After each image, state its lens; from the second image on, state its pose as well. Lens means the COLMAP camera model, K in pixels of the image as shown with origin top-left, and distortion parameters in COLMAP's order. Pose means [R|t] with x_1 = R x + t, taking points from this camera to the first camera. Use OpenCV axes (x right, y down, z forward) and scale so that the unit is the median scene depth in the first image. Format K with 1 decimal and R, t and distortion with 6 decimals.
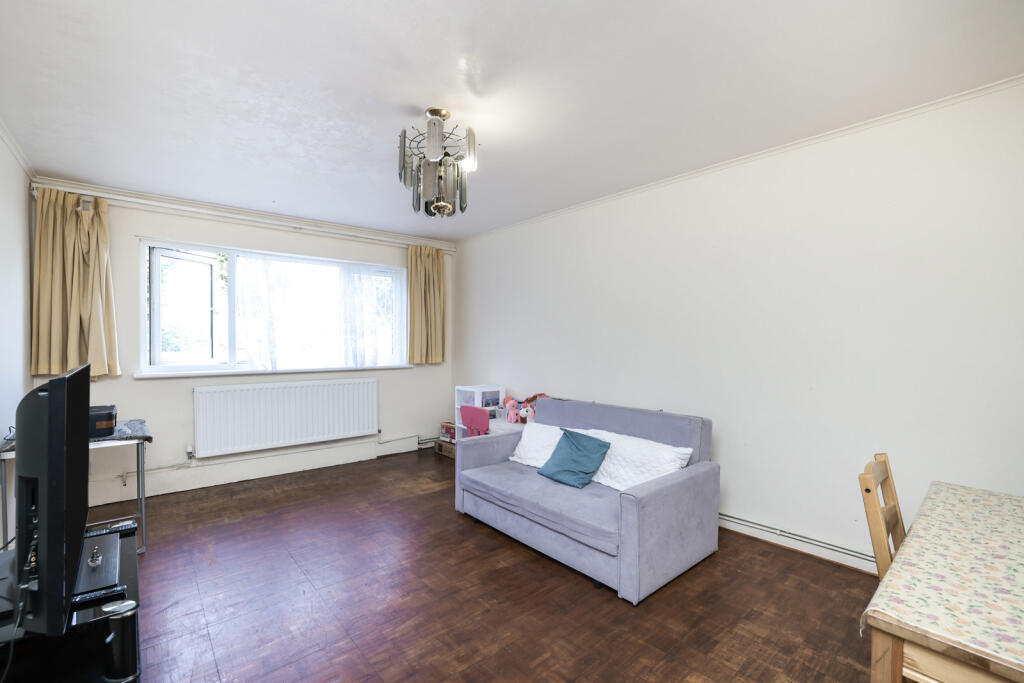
lens RADIAL K [[436.8, 0, 512.0], [0, 436.8, 341.5], [0, 0, 1]] dist [-0.037588, 0.000042]
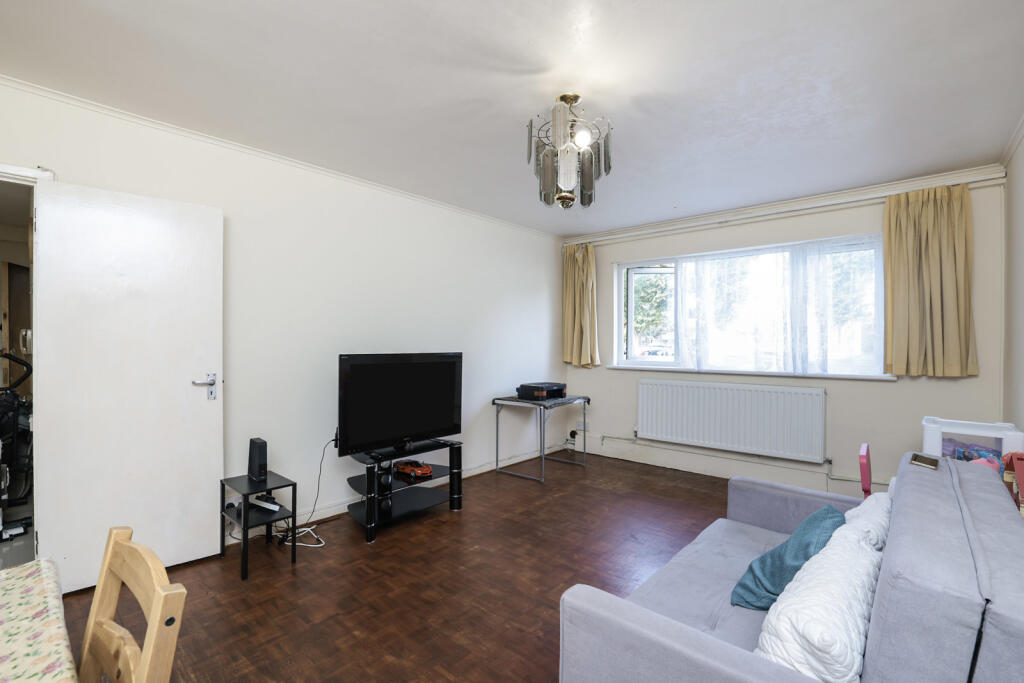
lens RADIAL K [[457.4, 0, 512.9], [0, 457.4, 332.7], [0, 0, 1]] dist [-0.032804, 0.000363]
pose [[0.129559, -0.022502, -0.991316, 0.480872], [-0.001599, 0.999736, -0.022902, 0.006218], [0.991570, 0.004552, 0.129489, 0.453393]]
